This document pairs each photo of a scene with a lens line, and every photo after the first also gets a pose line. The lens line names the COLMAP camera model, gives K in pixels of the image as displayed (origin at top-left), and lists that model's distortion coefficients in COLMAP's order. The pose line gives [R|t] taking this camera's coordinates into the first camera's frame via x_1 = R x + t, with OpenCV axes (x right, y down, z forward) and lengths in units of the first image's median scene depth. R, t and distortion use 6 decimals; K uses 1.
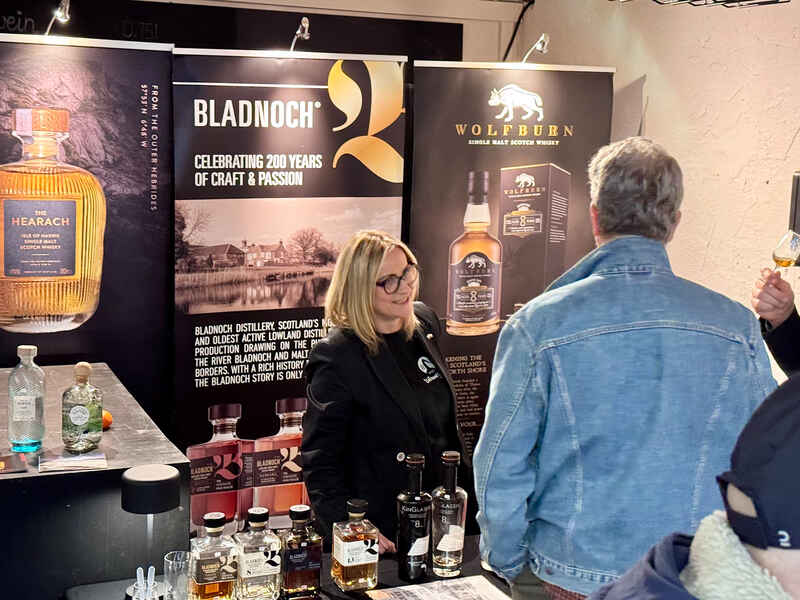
lens RADIAL K [[1120.9, 0, 399.3], [0, 1120.9, 299.7], [0, 0, 1]] dist [0.037272, 0.000000]
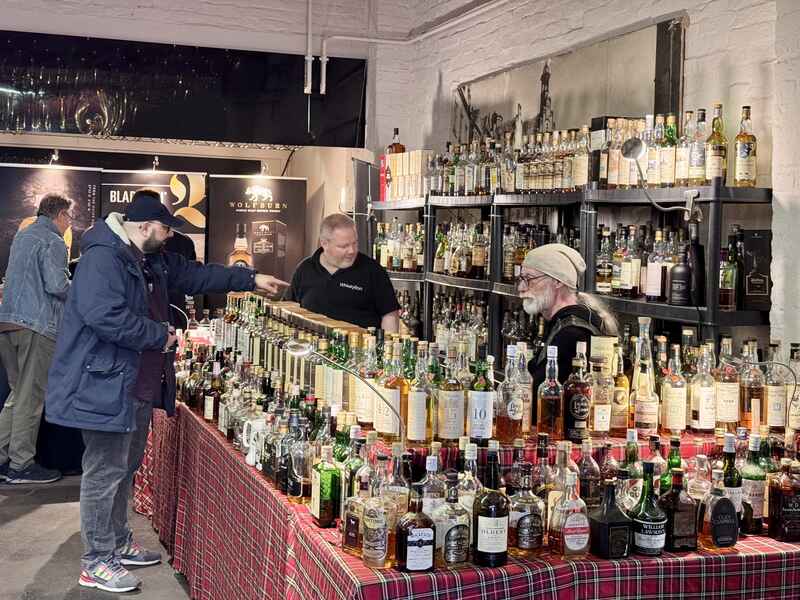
lens RADIAL K [[1120.9, 0, 400.5], [0, 1120.9, 300.4], [0, 0, 1]] dist [0.037272, 0.000000]
pose [[0.996021, 0.001961, -0.089095, 0.599799], [-0.012189, 0.993360, -0.114399, 0.295643], [0.088280, 0.115029, 0.989432, -1.186620]]
